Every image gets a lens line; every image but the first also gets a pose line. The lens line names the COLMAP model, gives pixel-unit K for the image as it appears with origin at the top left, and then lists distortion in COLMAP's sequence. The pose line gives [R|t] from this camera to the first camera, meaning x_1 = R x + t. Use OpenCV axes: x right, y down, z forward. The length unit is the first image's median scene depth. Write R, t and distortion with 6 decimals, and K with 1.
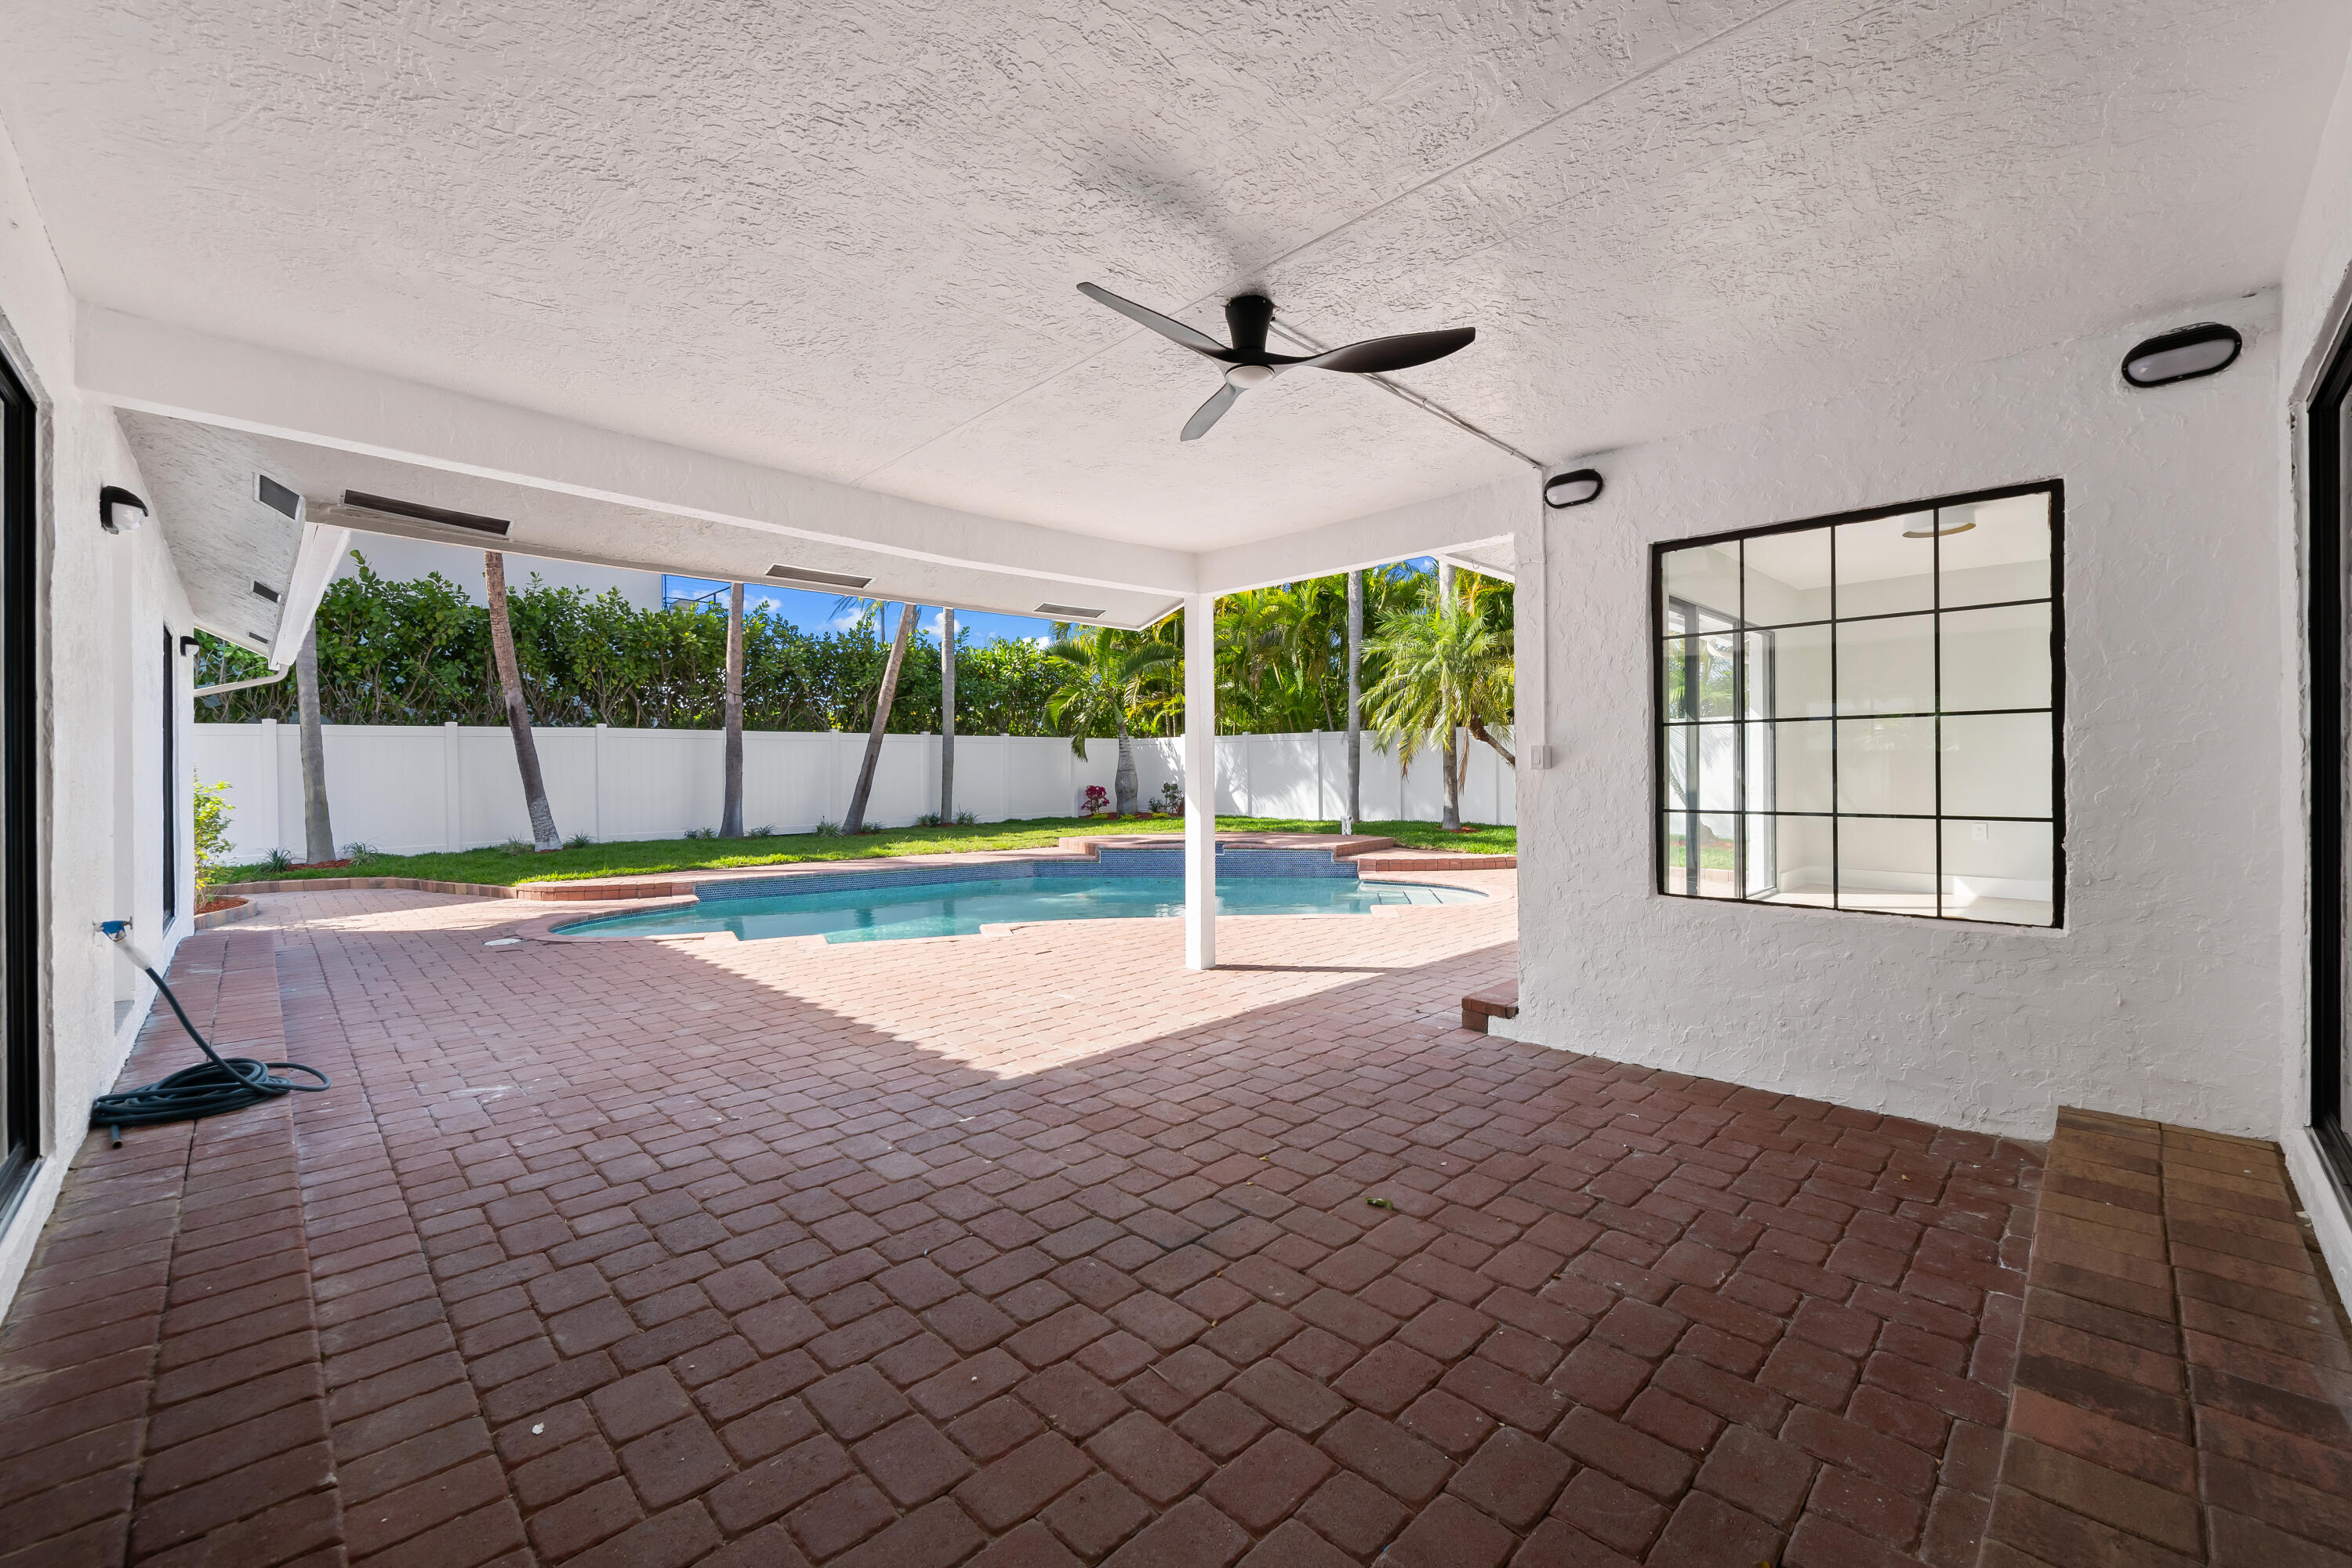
lens RADIAL K [[940.1, 0, 1198.4], [0, 940.1, 771.4], [0, 0, 1]] dist [0.000439, -0.000089]
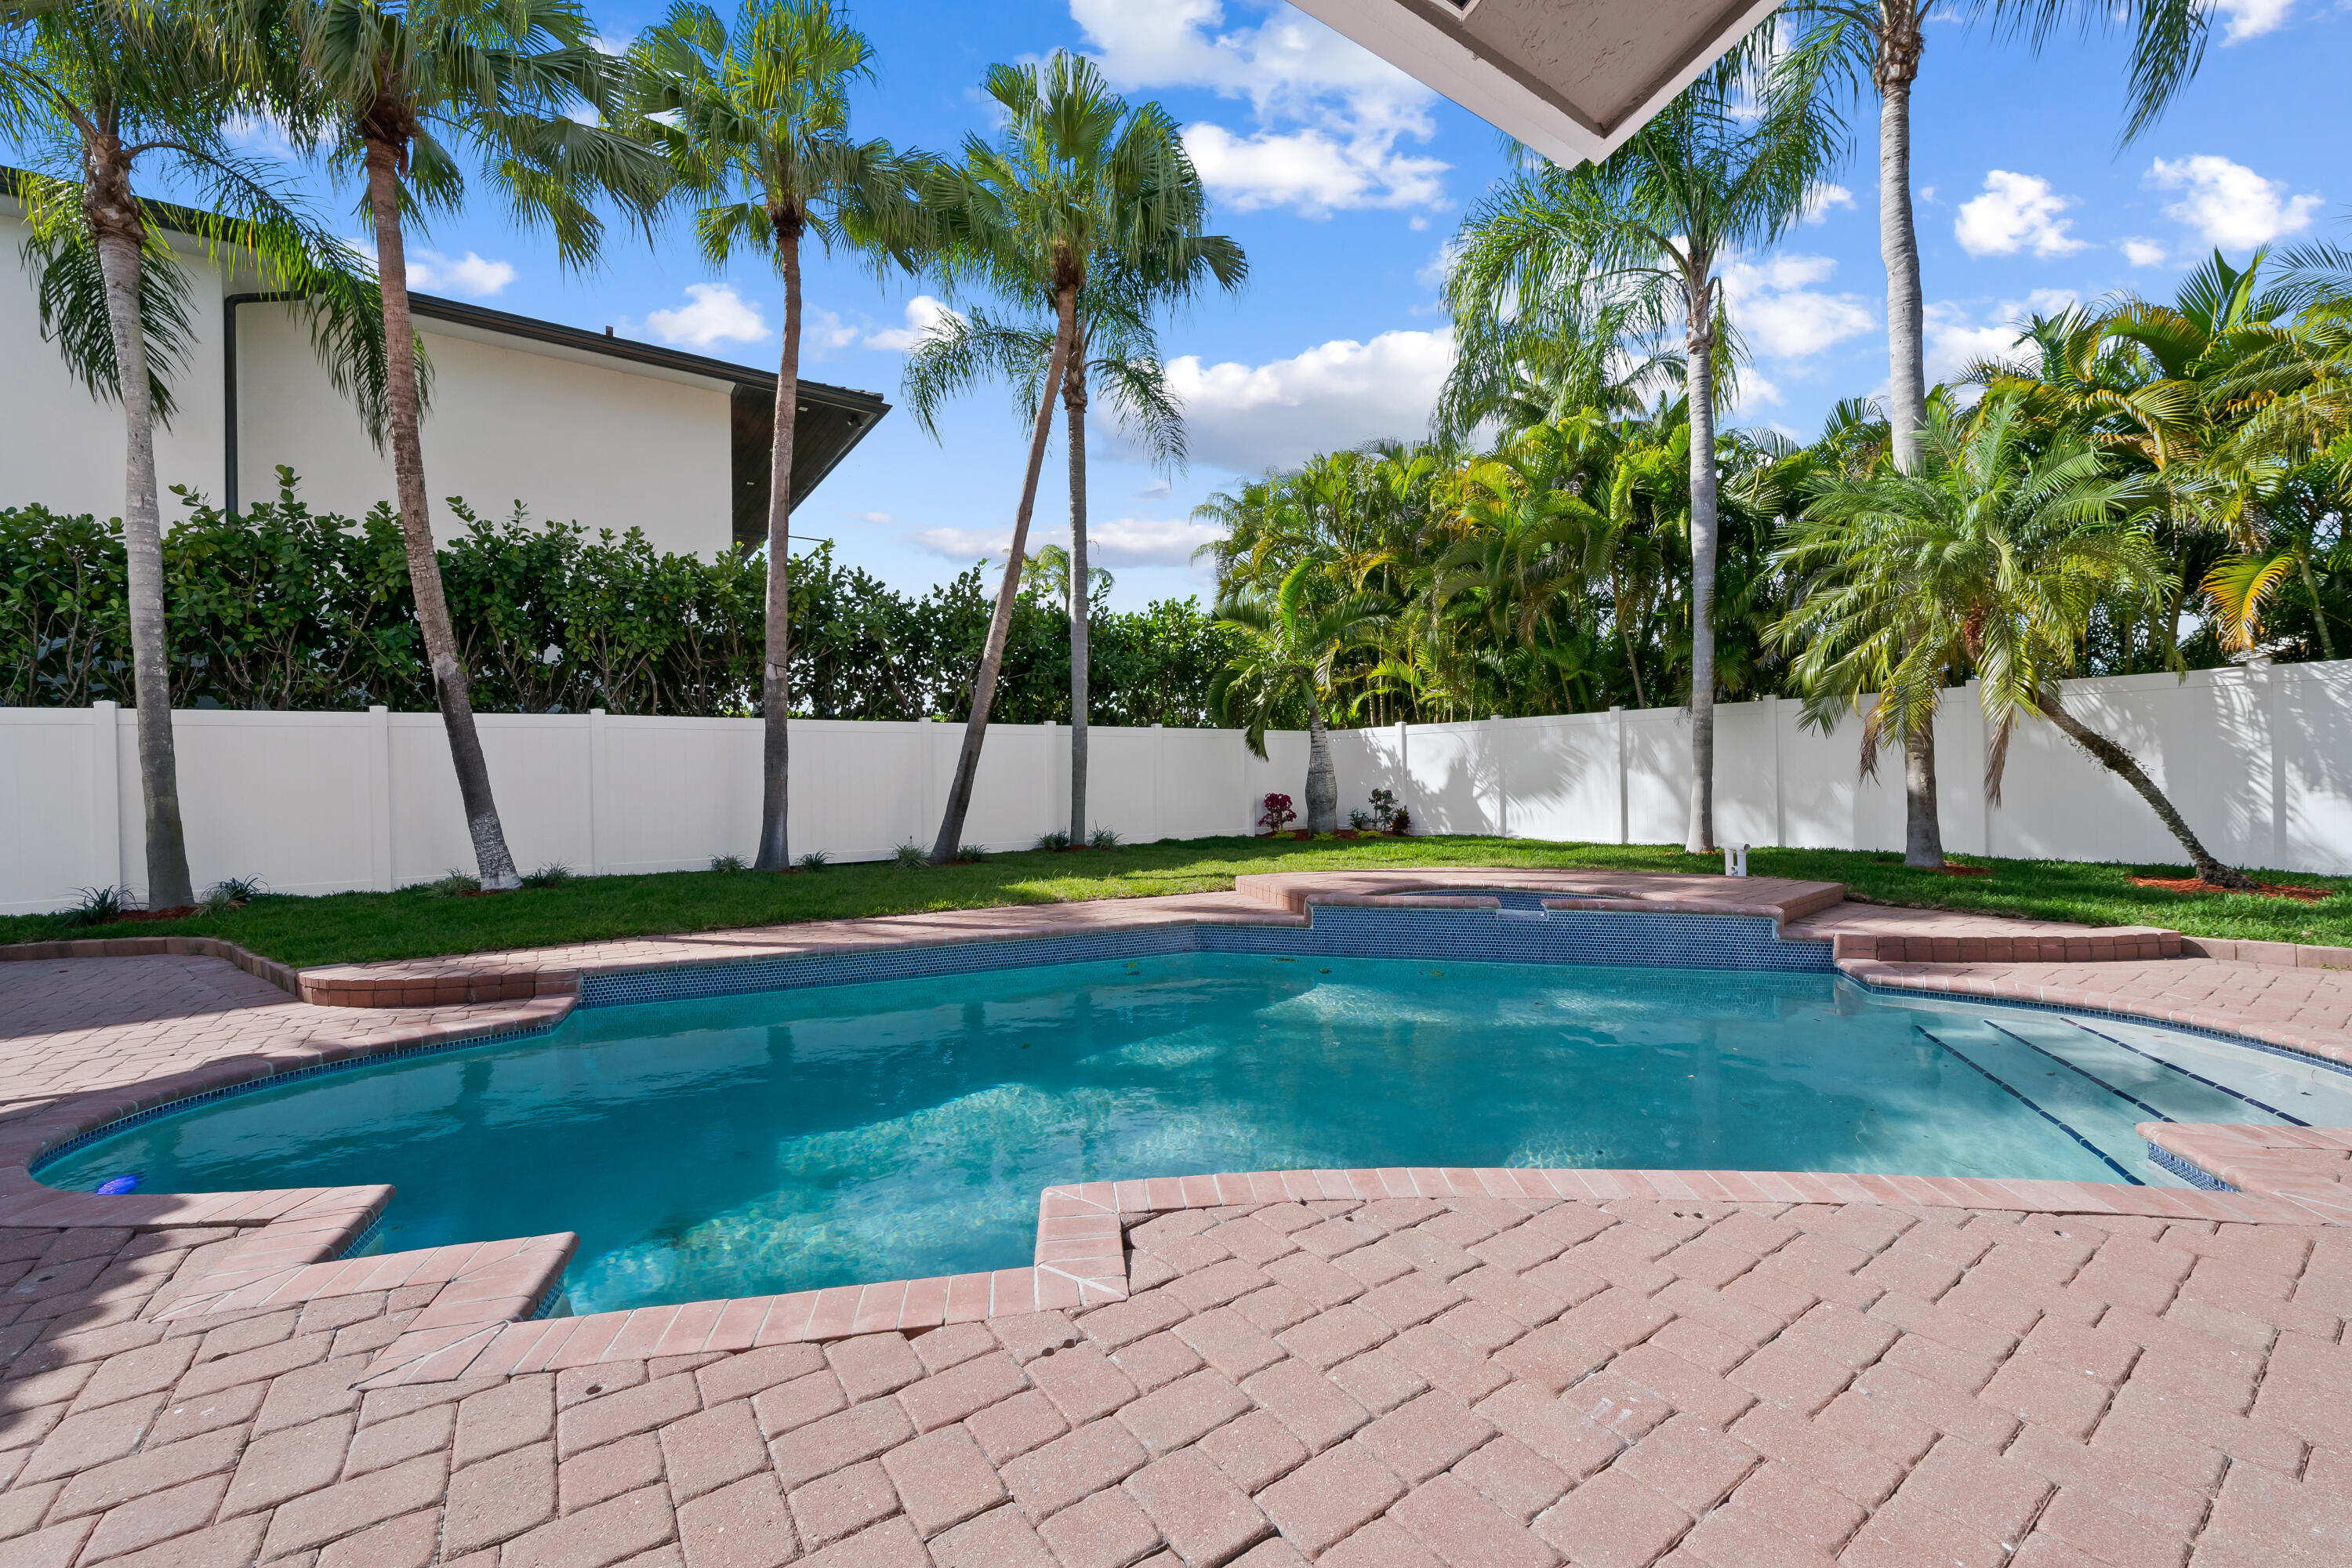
lens RADIAL K [[940.0, 0, 1188.4], [0, 940.0, 776.9], [0, 0, 1]] dist [0.001084, 0.000164]
pose [[0.983632, -0.009272, -0.179950, -0.053148], [0.008207, 0.999944, -0.006659, 0.007694], [0.180001, 0.005074, 0.983653, 0.304114]]
